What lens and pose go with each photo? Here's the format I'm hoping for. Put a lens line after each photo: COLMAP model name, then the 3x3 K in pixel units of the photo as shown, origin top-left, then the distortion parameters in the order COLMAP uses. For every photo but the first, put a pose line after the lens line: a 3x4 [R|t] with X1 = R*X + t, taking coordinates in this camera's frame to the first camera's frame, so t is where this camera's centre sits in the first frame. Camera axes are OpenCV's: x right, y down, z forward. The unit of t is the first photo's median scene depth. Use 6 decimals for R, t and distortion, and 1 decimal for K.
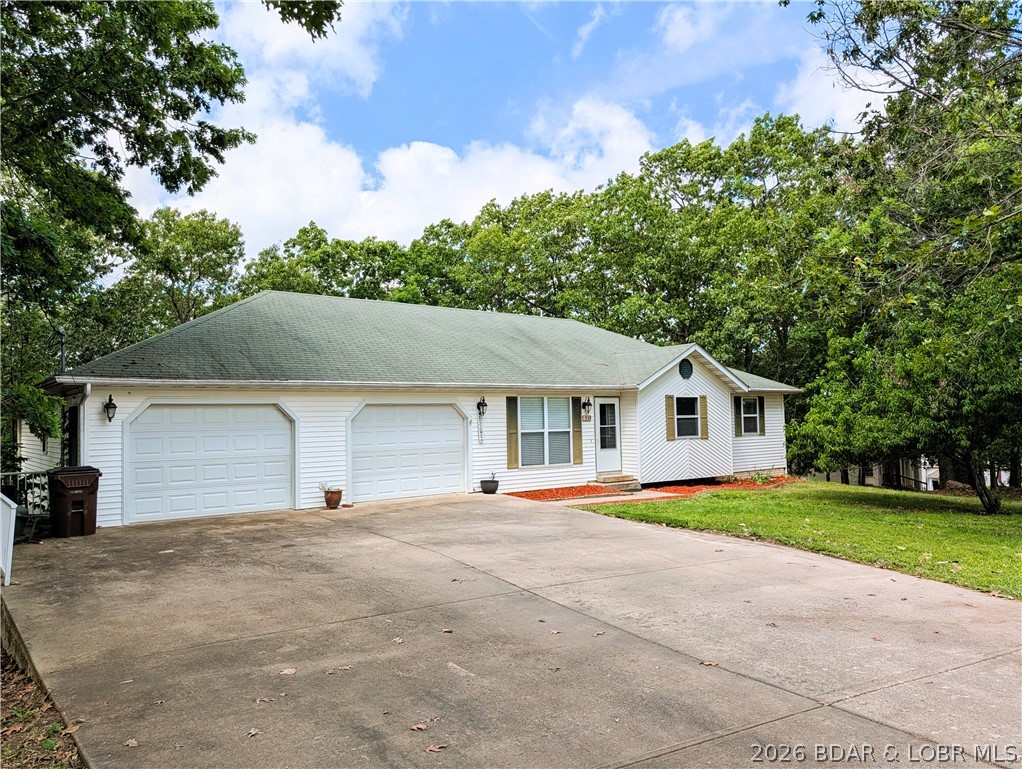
lens RADIAL K [[735.4, 0, 466.8], [0, 735.4, 361.3], [0, 0, 1]] dist [0.059713, -0.109959]
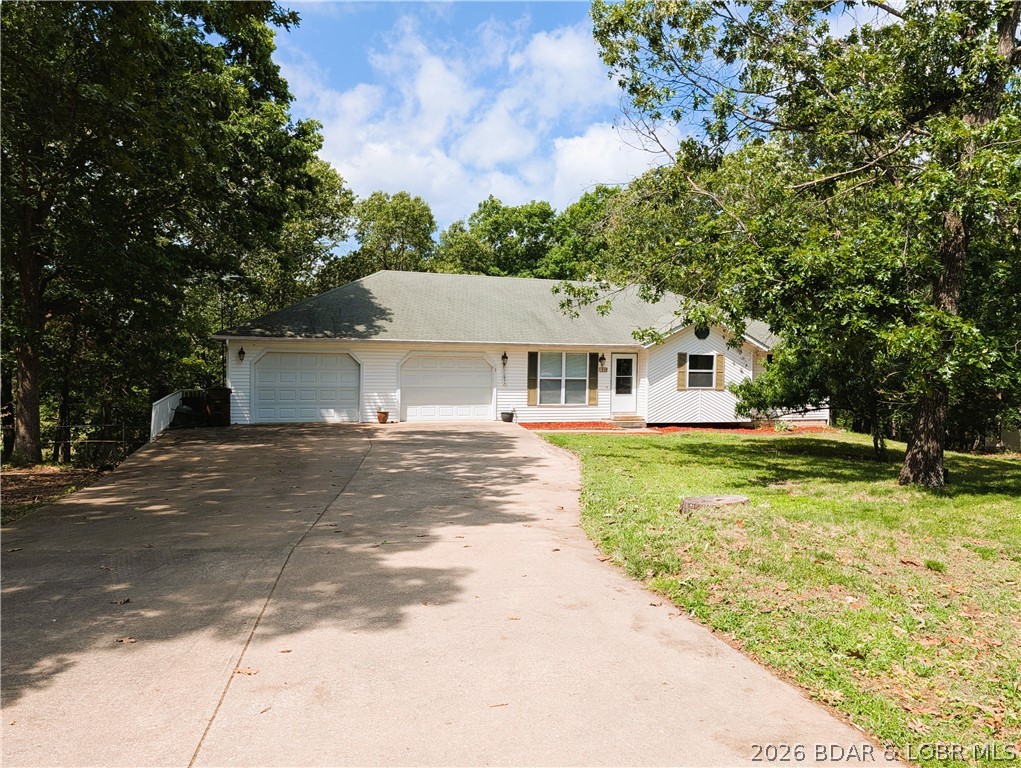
lens RADIAL K [[730.7, 0, 510.5], [0, 730.7, 384.0], [0, 0, 1]] dist [0.013868, -0.007163]
pose [[0.944279, 0.042387, -0.326405, 0.422145], [-0.005596, 0.993597, 0.112842, -0.039301], [0.329099, -0.104728, 0.938470, -0.237277]]
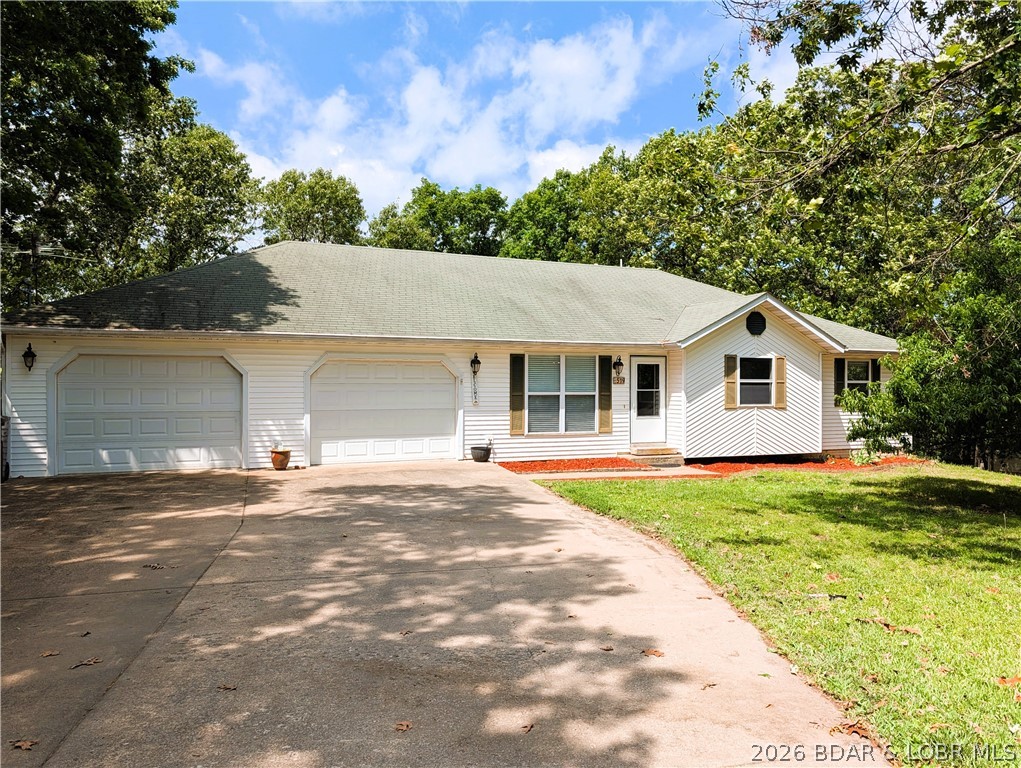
lens RADIAL K [[730.7, 0, 510.5], [0, 730.7, 384.0], [0, 0, 1]] dist [0.013868, -0.007163]
pose [[0.971481, 0.020272, -0.236251, 0.240075], [-0.001821, 0.996947, 0.078057, 0.015132], [0.237112, -0.075400, 0.968552, 0.143875]]
